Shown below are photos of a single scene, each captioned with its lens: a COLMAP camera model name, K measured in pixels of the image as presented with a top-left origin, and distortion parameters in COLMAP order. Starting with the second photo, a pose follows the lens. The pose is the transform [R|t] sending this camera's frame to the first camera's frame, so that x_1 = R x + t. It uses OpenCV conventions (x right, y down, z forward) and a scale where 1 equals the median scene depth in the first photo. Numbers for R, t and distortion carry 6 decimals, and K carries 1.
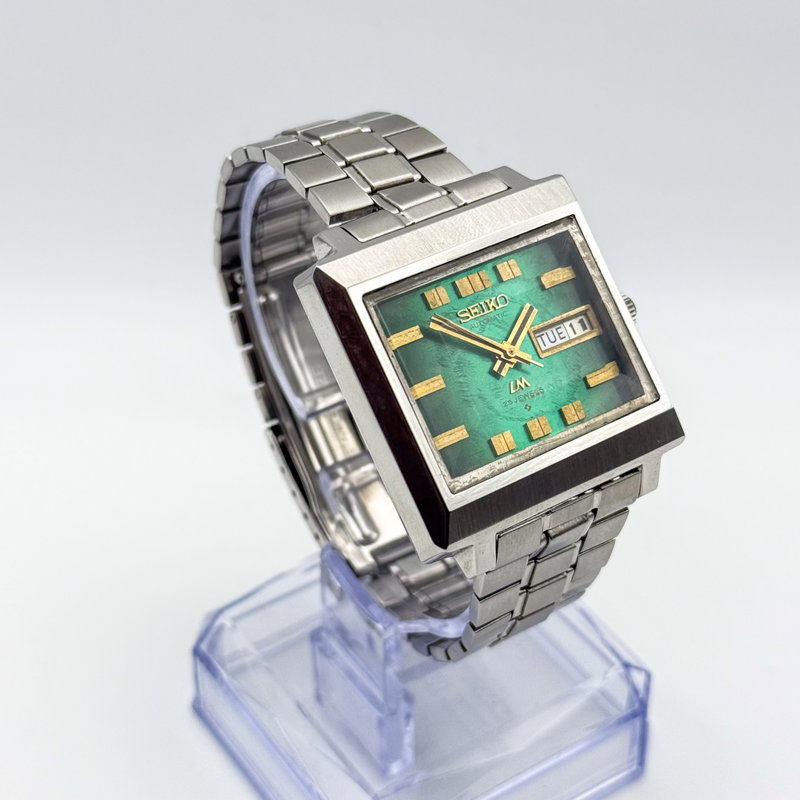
lens RADIAL K [[1809.1, 0, 400.0], [0, 1809.1, 400.0], [0, 0, 1]] dist [0.065228, -0.170395]
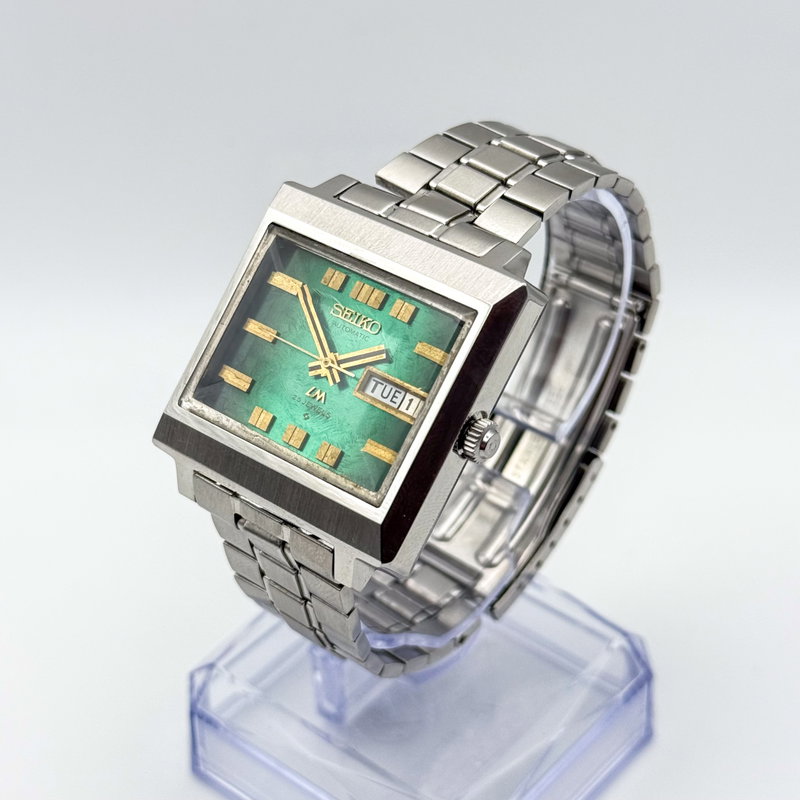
lens RADIAL K [[1809.1, 0, 400.0], [0, 1809.1, 400.0], [0, 0, 1]] dist [0.065228, -0.170395]
pose [[0.293828, 0.580692, -0.759251, 0.810969], [-0.576956, 0.741040, 0.343483, -0.362932], [0.762094, 0.337130, 0.552772, 0.470013]]
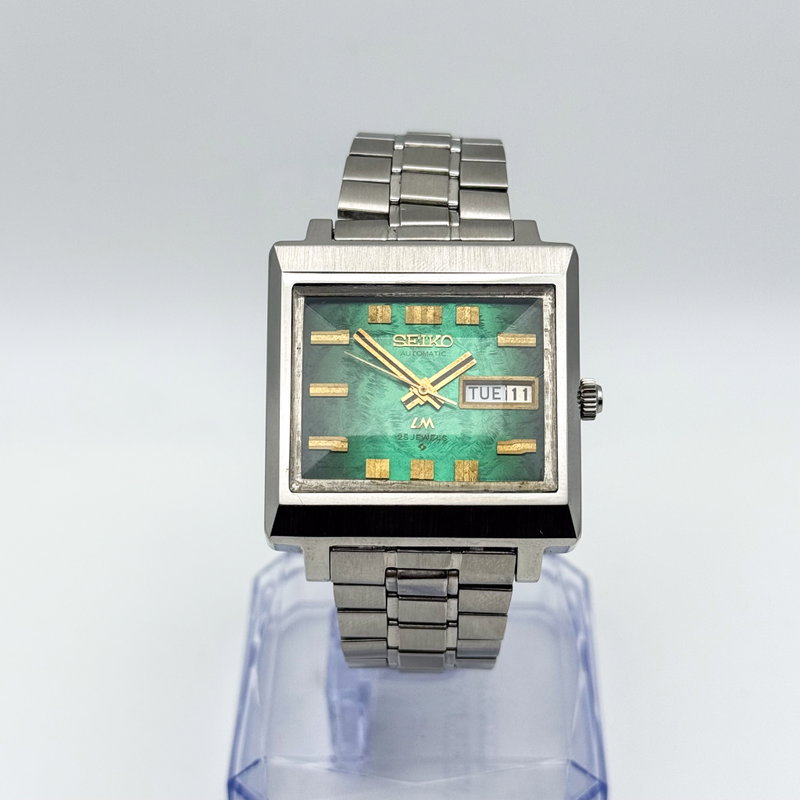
lens RADIAL K [[1809.1, 0, 400.0], [0, 1809.1, 400.0], [0, 0, 1]] dist [0.065228, -0.170395]
pose [[0.820251, 0.346912, -0.454798, 0.491952], [-0.347735, 0.933725, 0.085072, -0.098282], [0.454168, 0.088369, 0.886522, 0.099274]]
